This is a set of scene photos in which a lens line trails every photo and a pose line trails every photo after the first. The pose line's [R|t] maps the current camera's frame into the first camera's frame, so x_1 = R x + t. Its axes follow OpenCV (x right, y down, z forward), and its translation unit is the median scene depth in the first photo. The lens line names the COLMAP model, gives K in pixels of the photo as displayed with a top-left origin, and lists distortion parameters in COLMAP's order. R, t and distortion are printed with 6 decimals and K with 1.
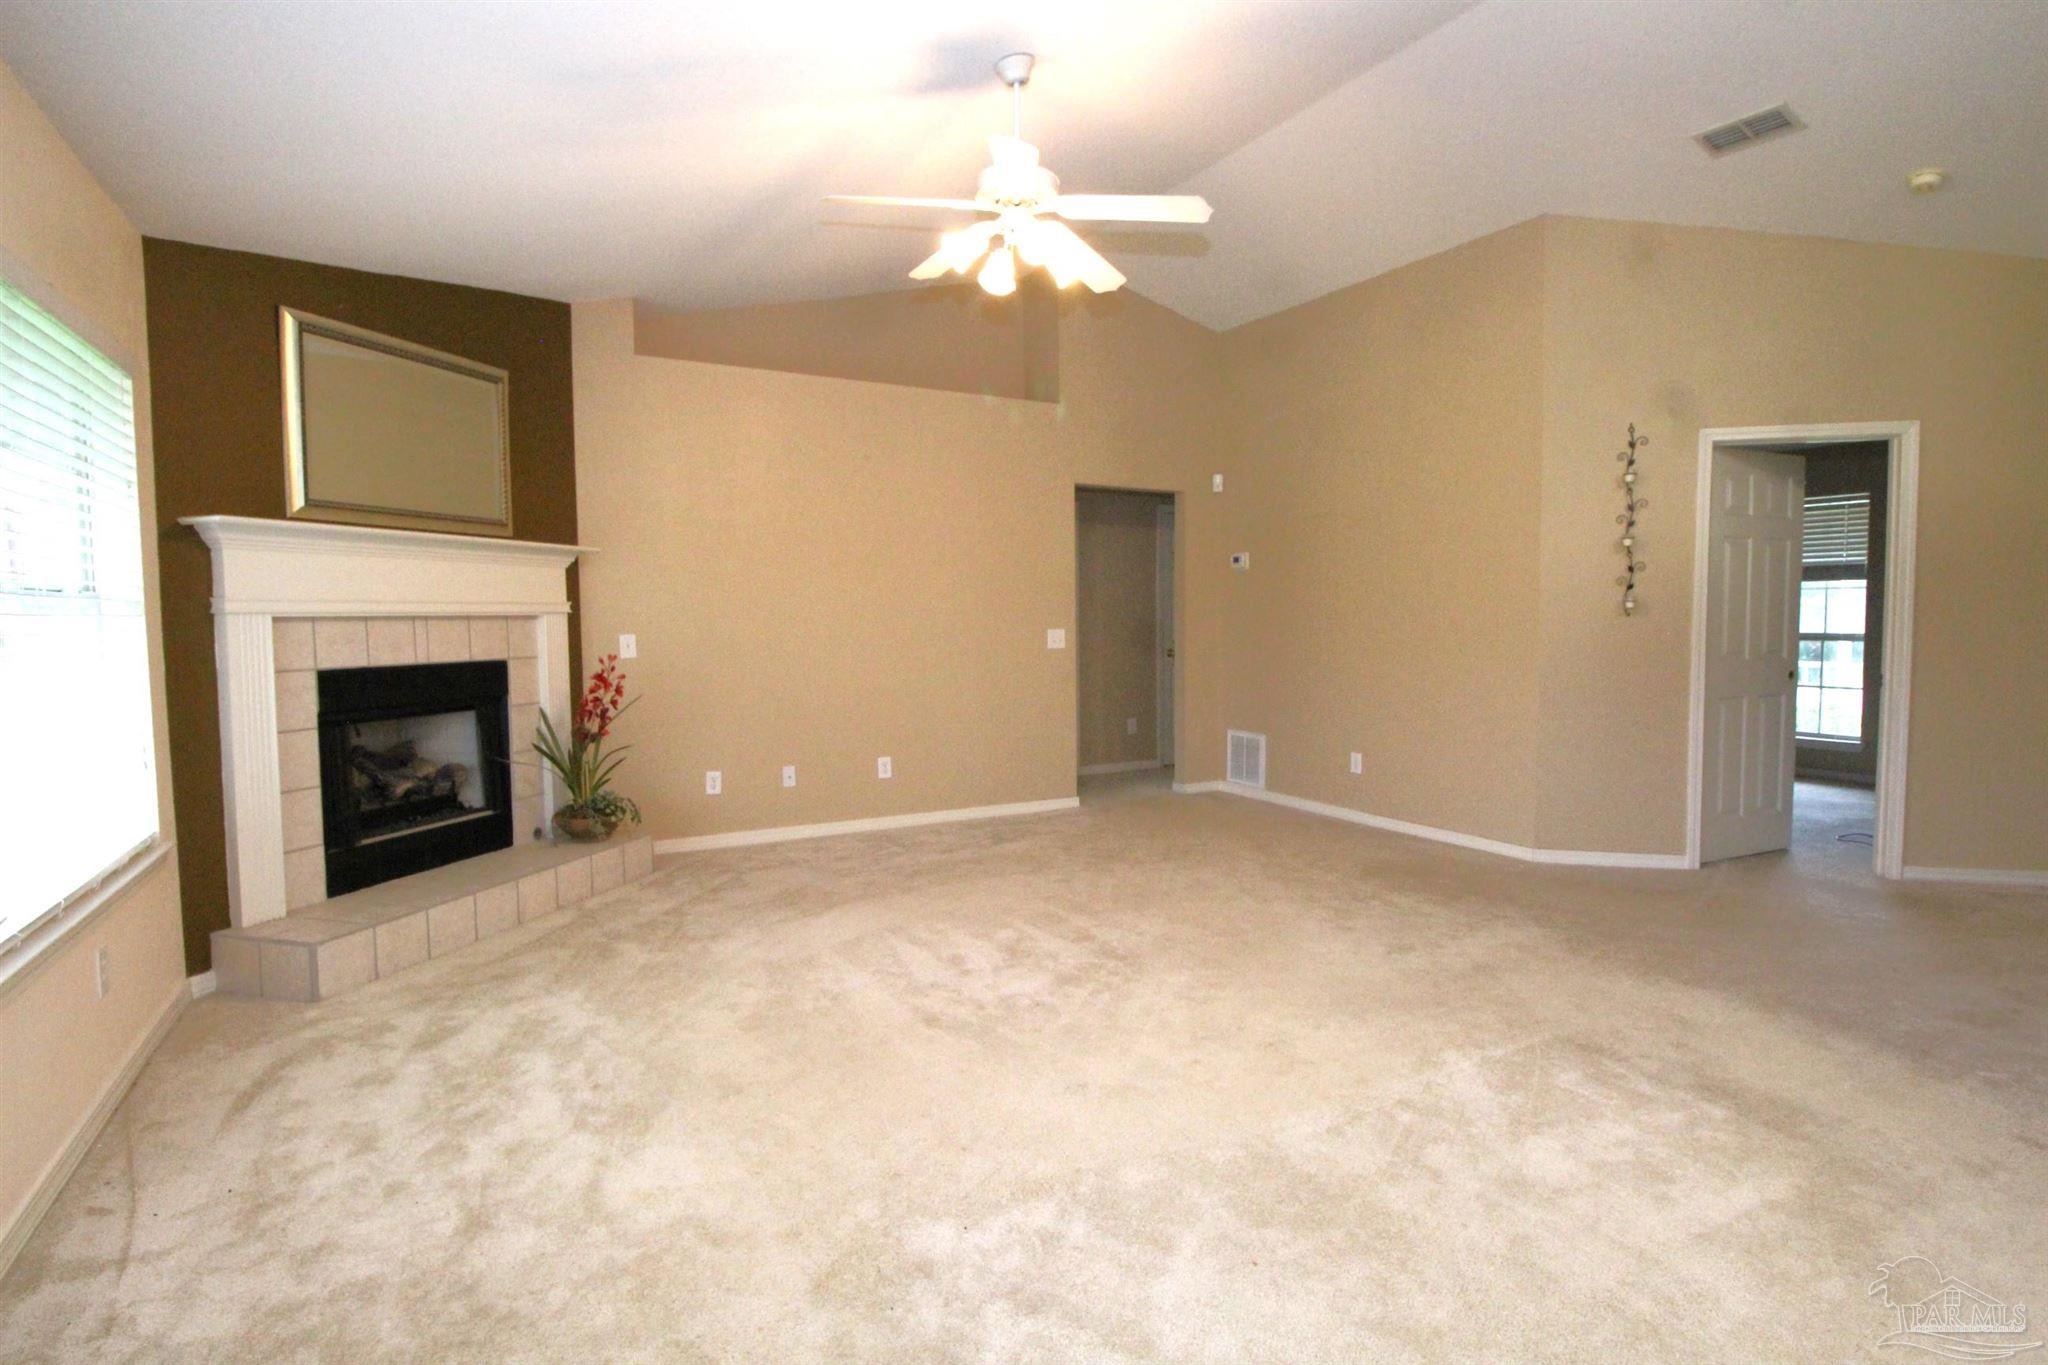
lens RADIAL K [[1044.7, 0, 1052.3], [0, 1044.7, 677.0], [0, 0, 1]] dist [0.005754, -0.012841]
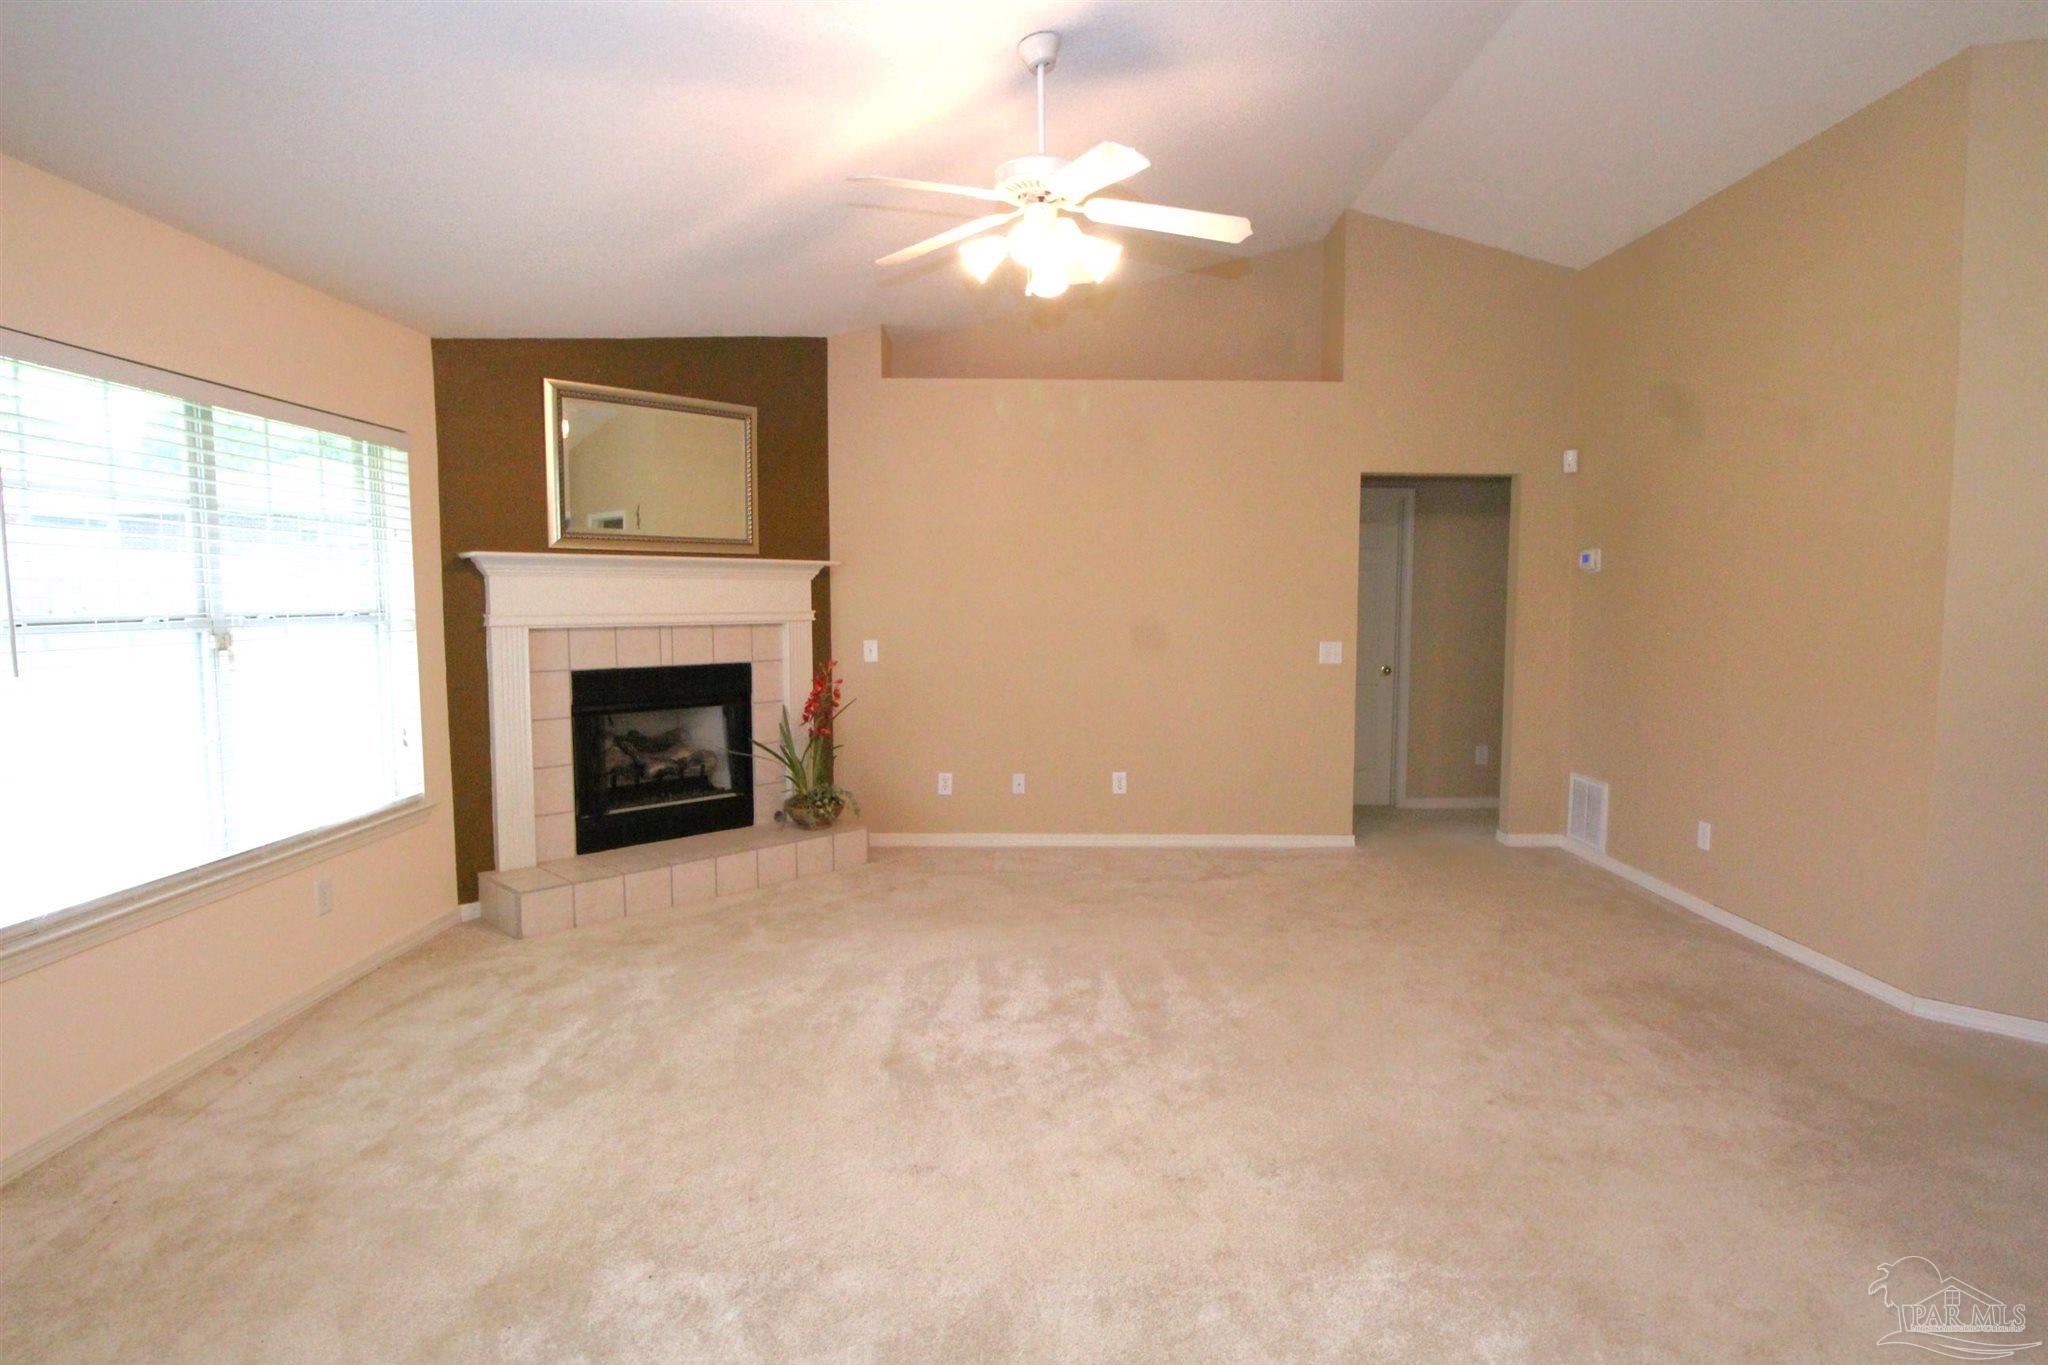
lens RADIAL K [[1085.3, 0, 1024.0], [0, 1085.3, 682.5], [0, 0, 1]] dist [0.015695, -0.020424]
pose [[0.870192, 0.048052, -0.490364, 0.335454], [-0.037559, 0.998806, 0.031224, -0.045048], [0.491279, -0.008753, 0.870958, 0.120323]]
